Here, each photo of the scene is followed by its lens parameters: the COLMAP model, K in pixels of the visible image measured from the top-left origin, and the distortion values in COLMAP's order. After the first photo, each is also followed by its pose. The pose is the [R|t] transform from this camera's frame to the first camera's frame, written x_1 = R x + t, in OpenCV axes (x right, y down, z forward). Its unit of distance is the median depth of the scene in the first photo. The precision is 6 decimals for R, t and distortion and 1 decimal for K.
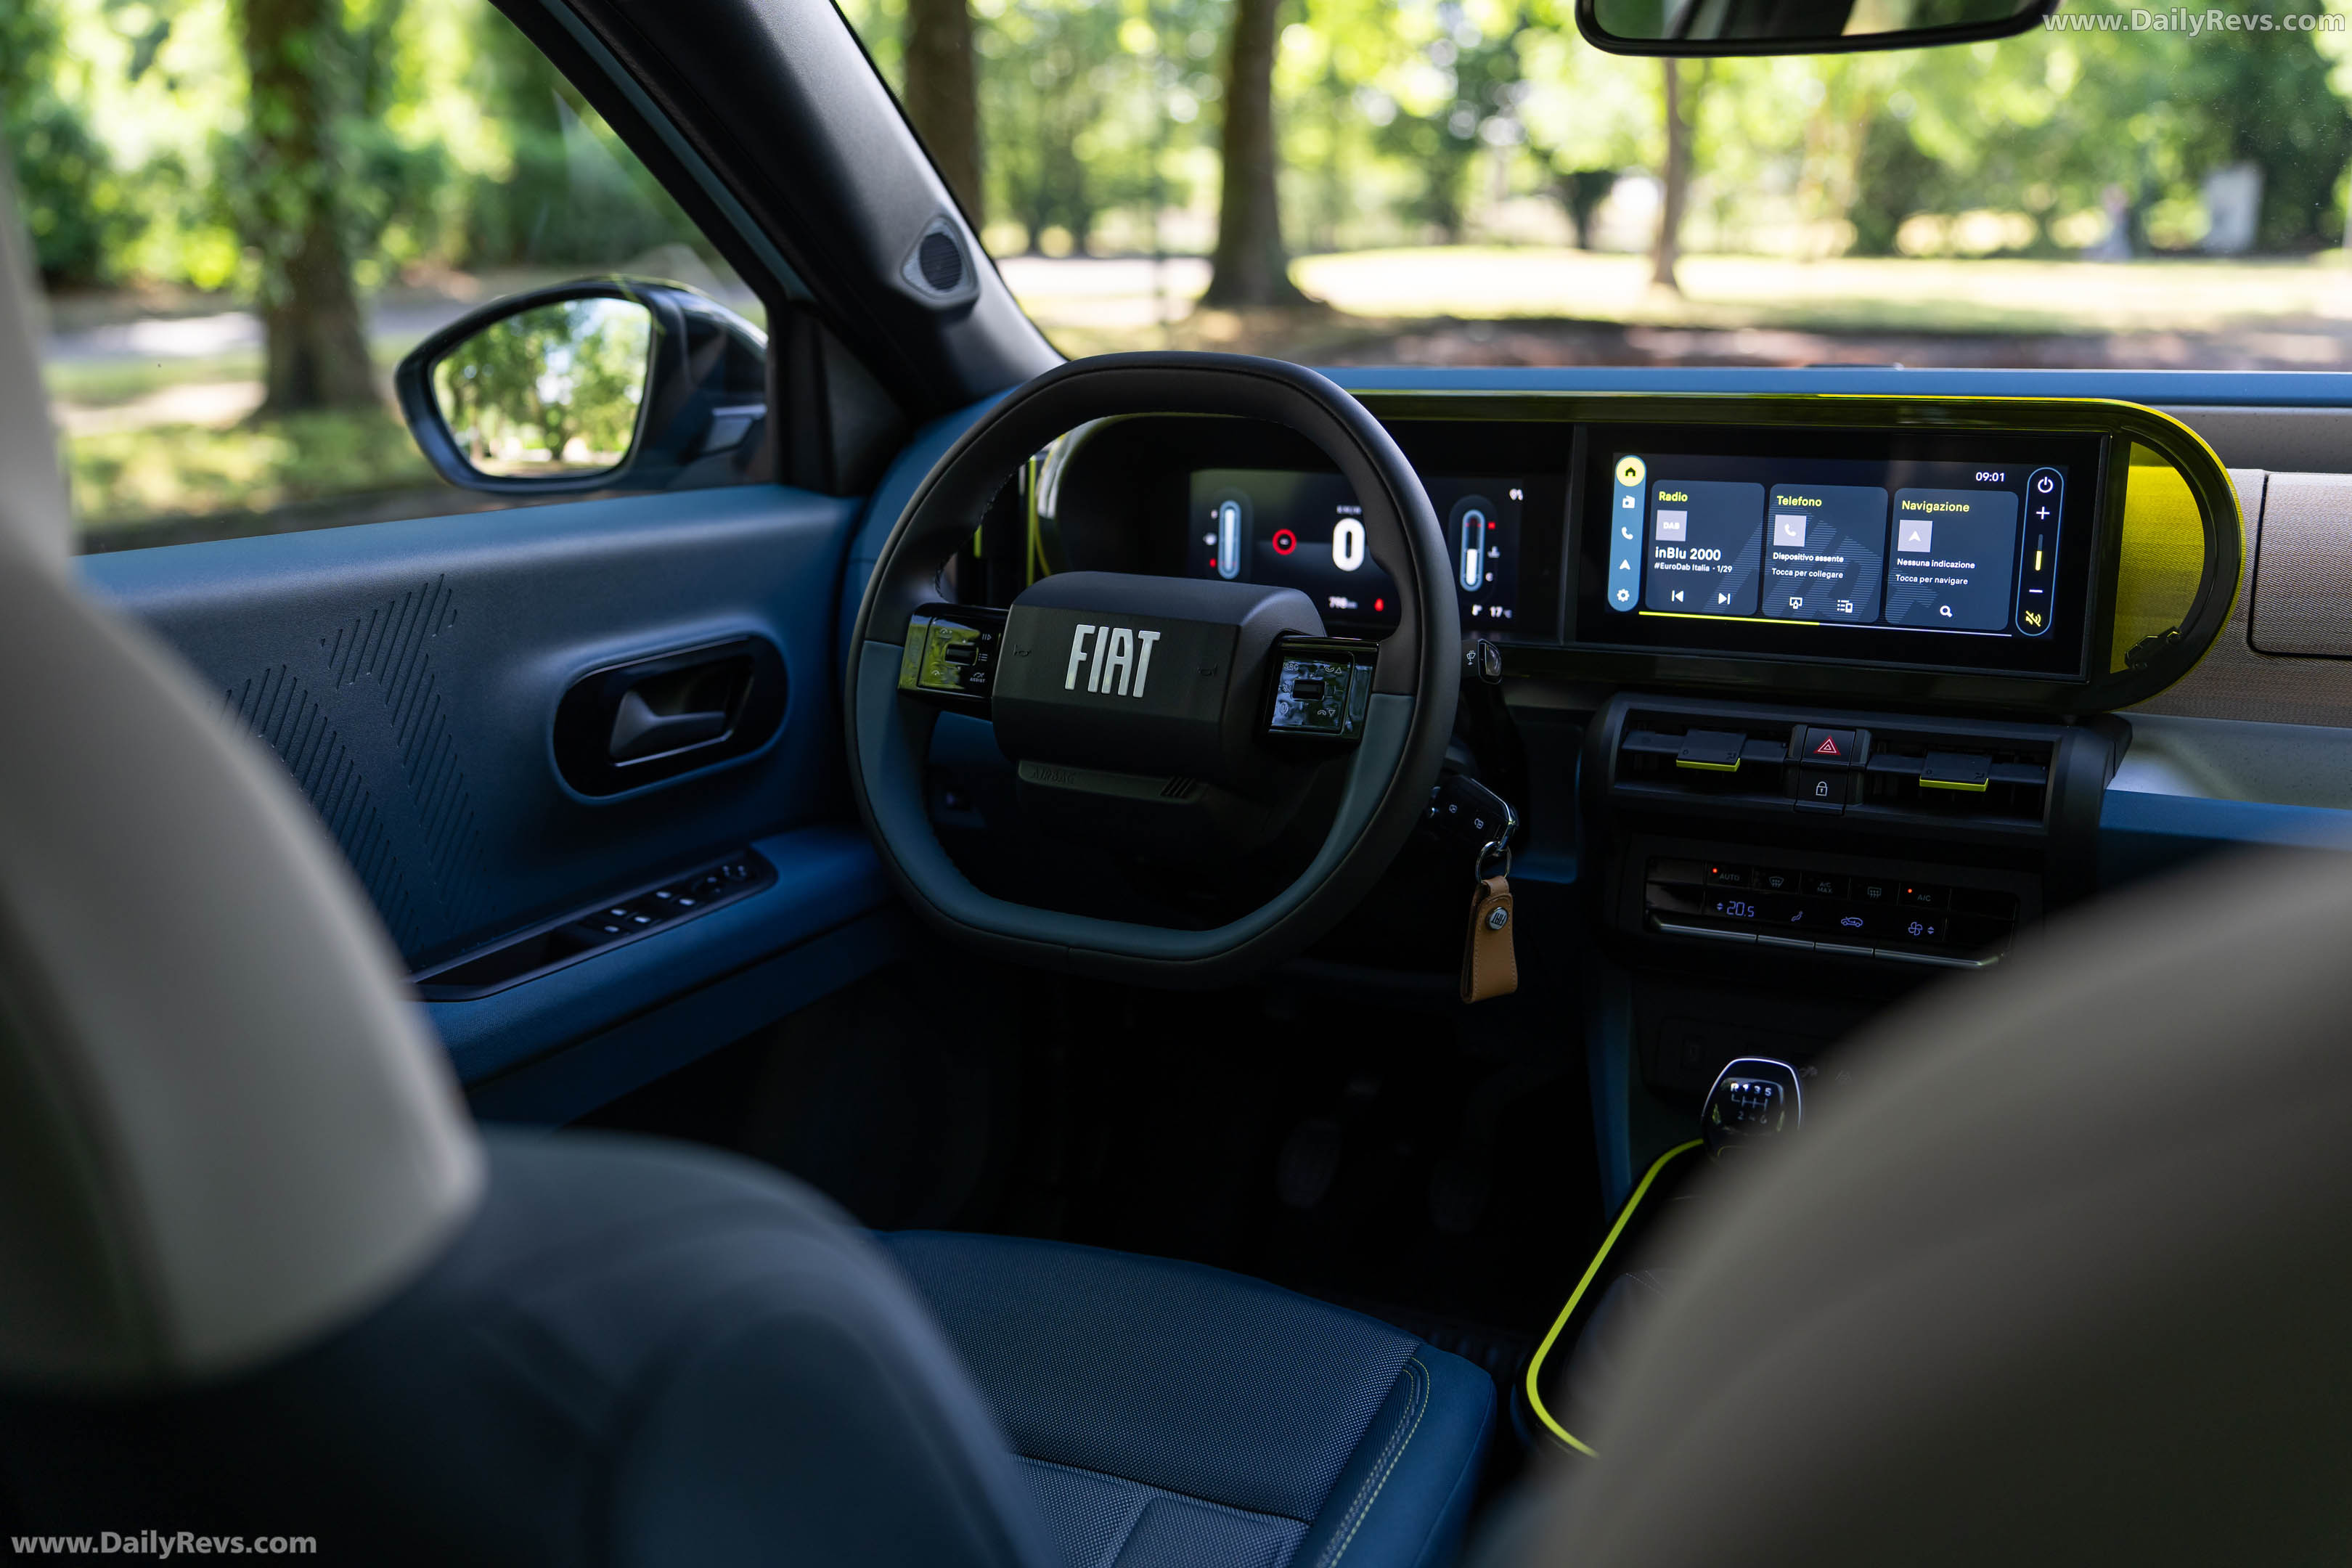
lens RADIAL K [[2149.0, 0, 1153.1], [0, 2149.0, 791.1], [0, 0, 1]] dist [-0.012400, 0.000000]
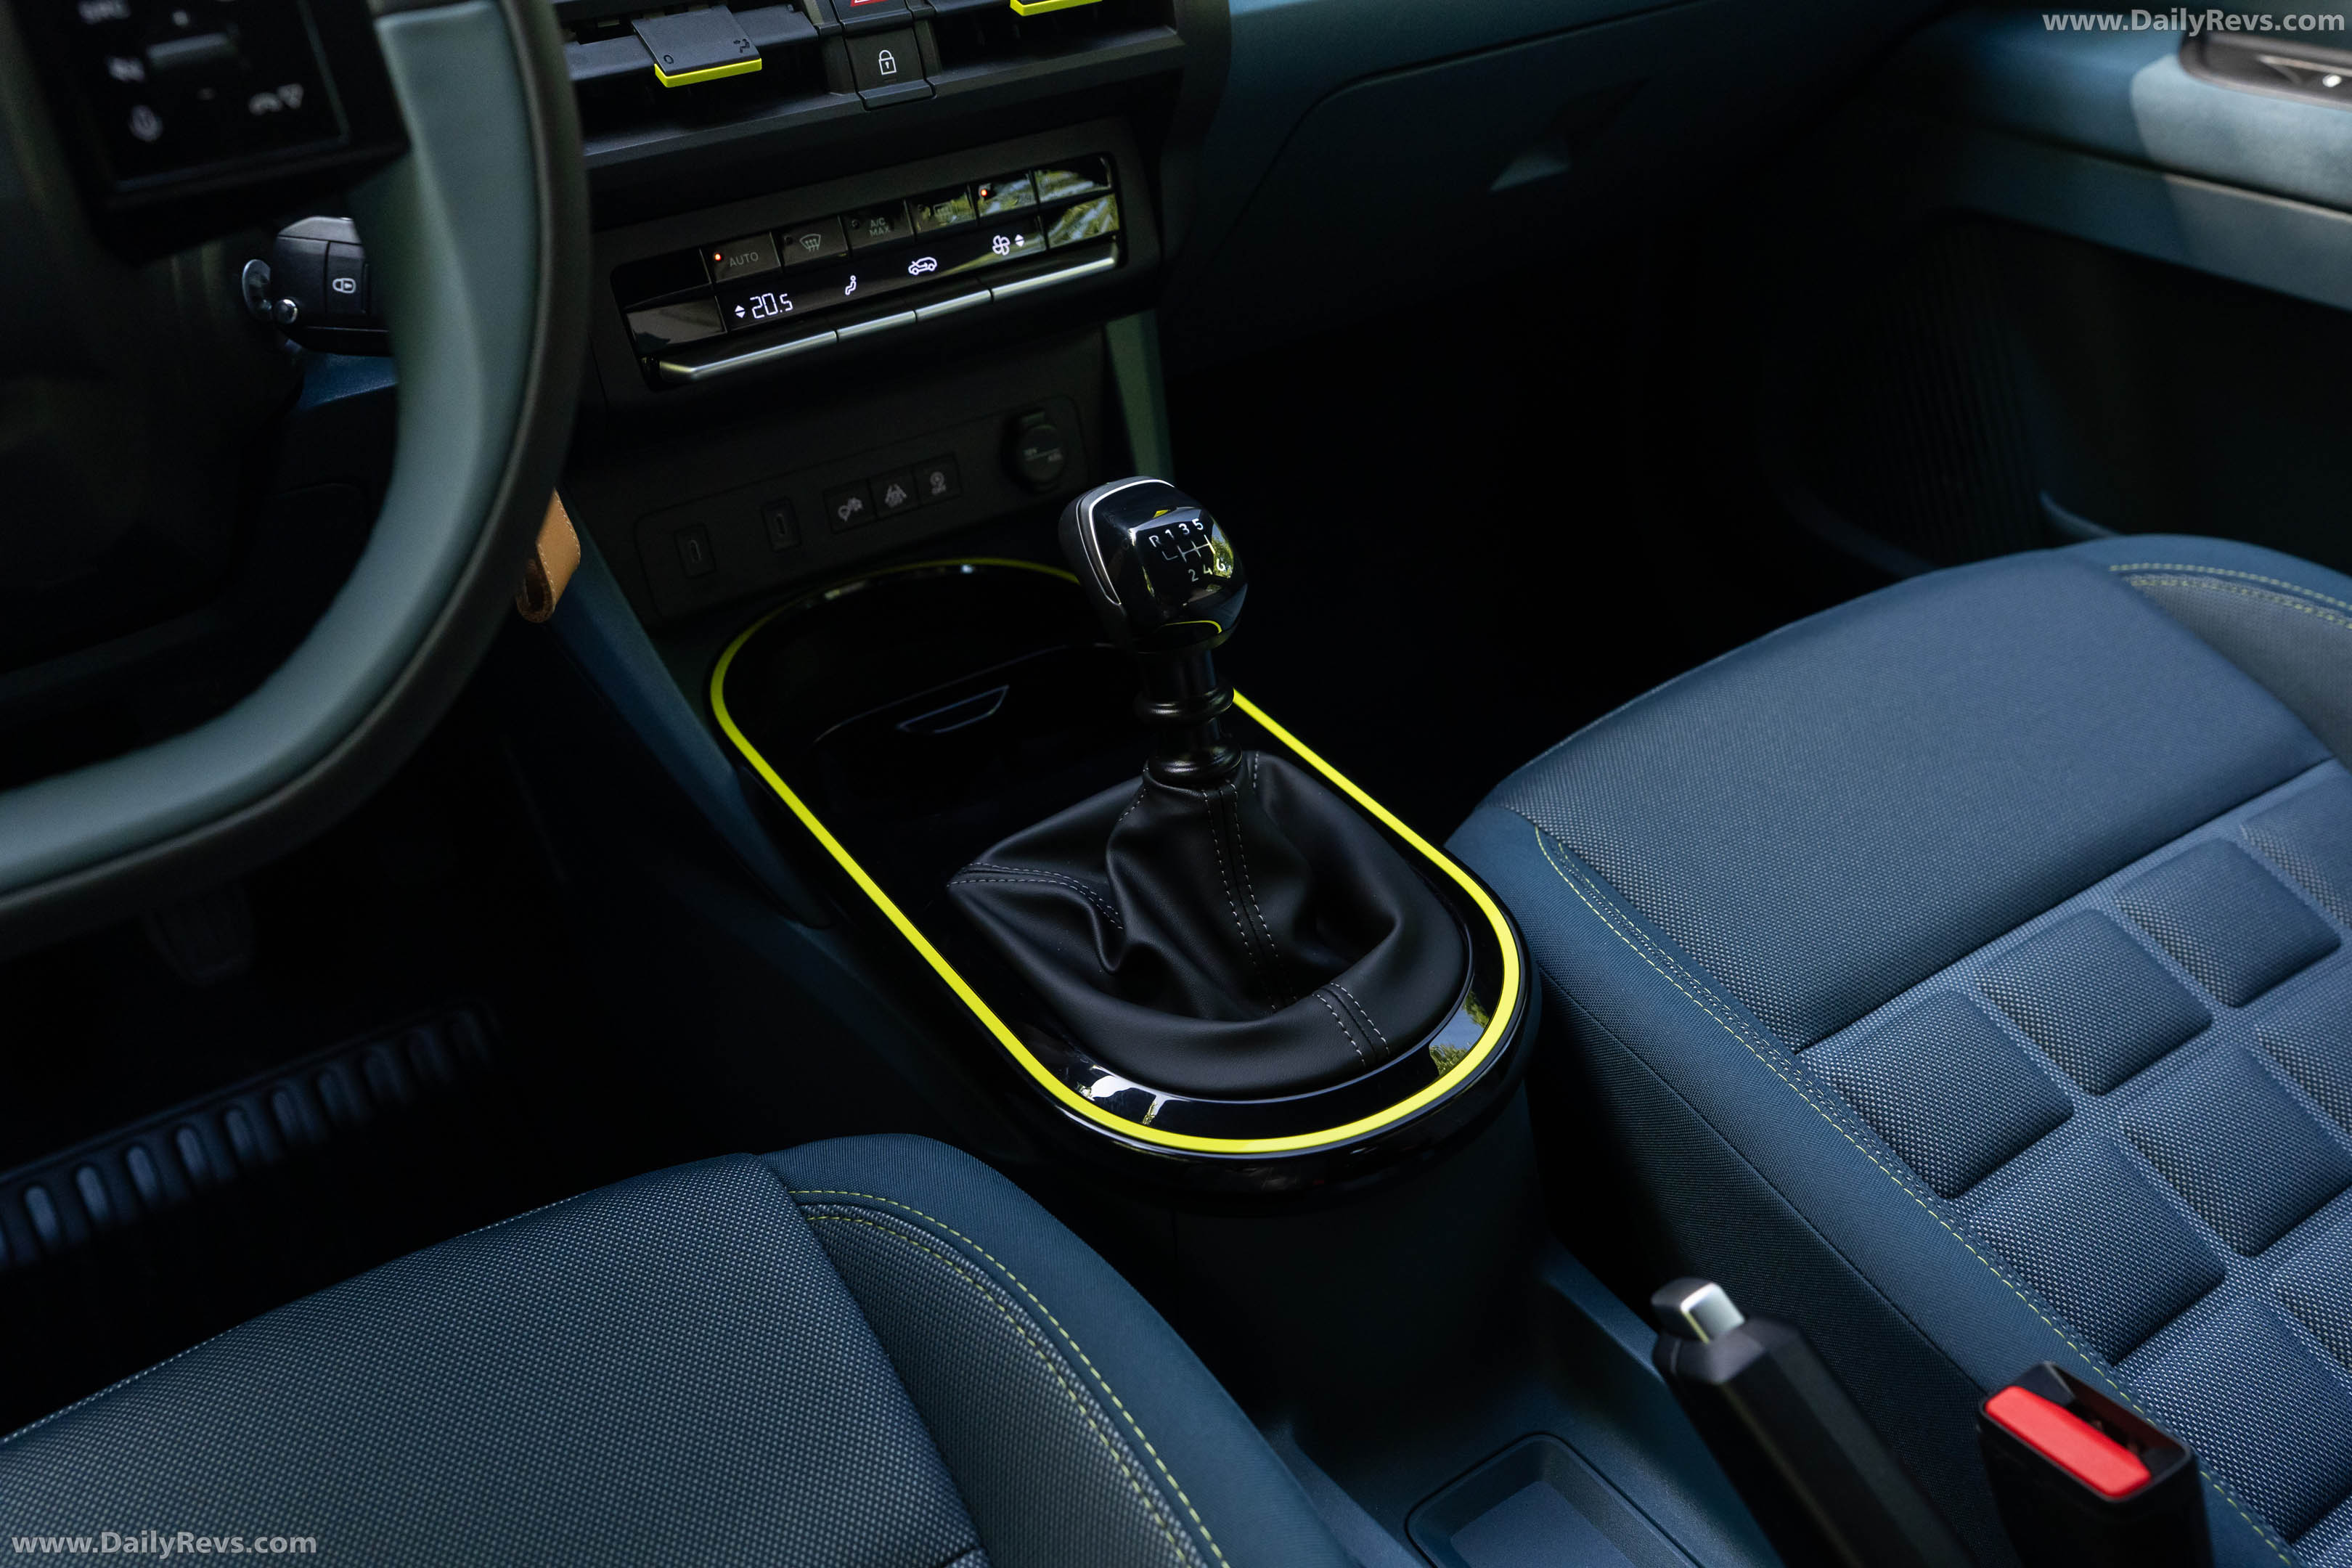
lens RADIAL K [[1892.8, 0, 1180.7], [0, 1892.8, 776.1], [0, 0, 1]] dist [-0.012495, 0.006600]
pose [[0.495040, -0.489841, 0.717629, -0.140675], [0.247028, 0.871197, 0.424257, -0.031659], [-0.833014, -0.032750, 0.552282, 0.604591]]
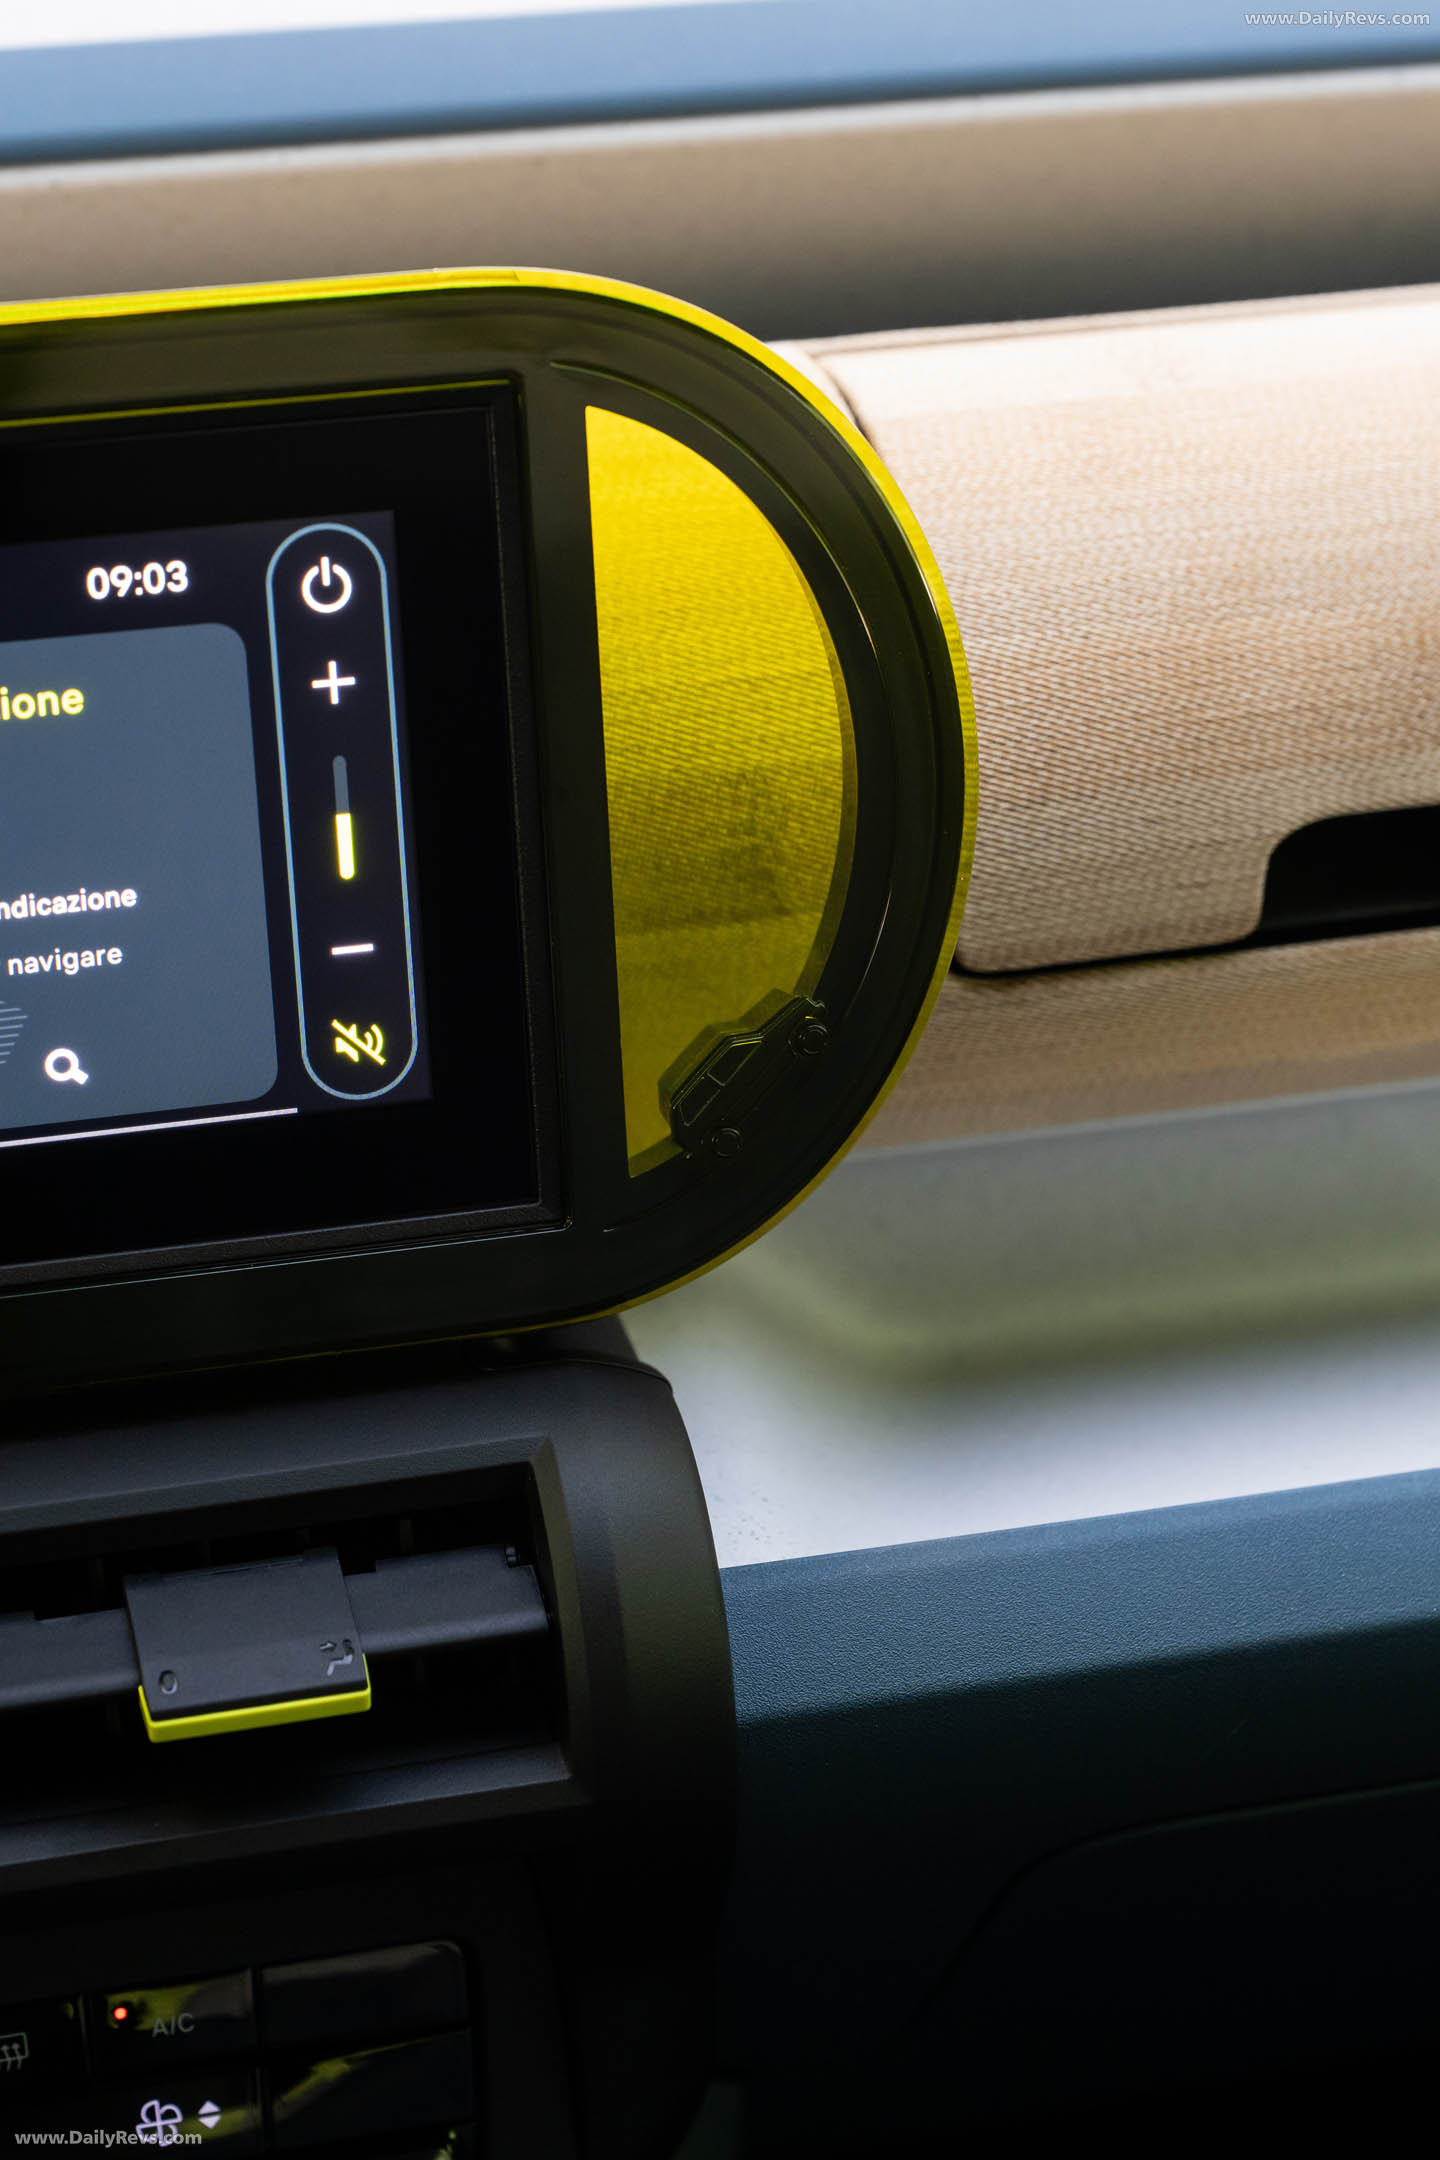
lens RADIAL K [[4605.1, 0, 715.1], [0, 4605.1, 1067.8], [0, 0, 1]] dist [-0.000392, 0.000000]
pose [[0.755472, -0.253941, 0.603967, 0.072763], [0.169127, 0.966176, 0.194682, -0.180875], [-0.632976, -0.044929, 0.772867, 0.477451]]
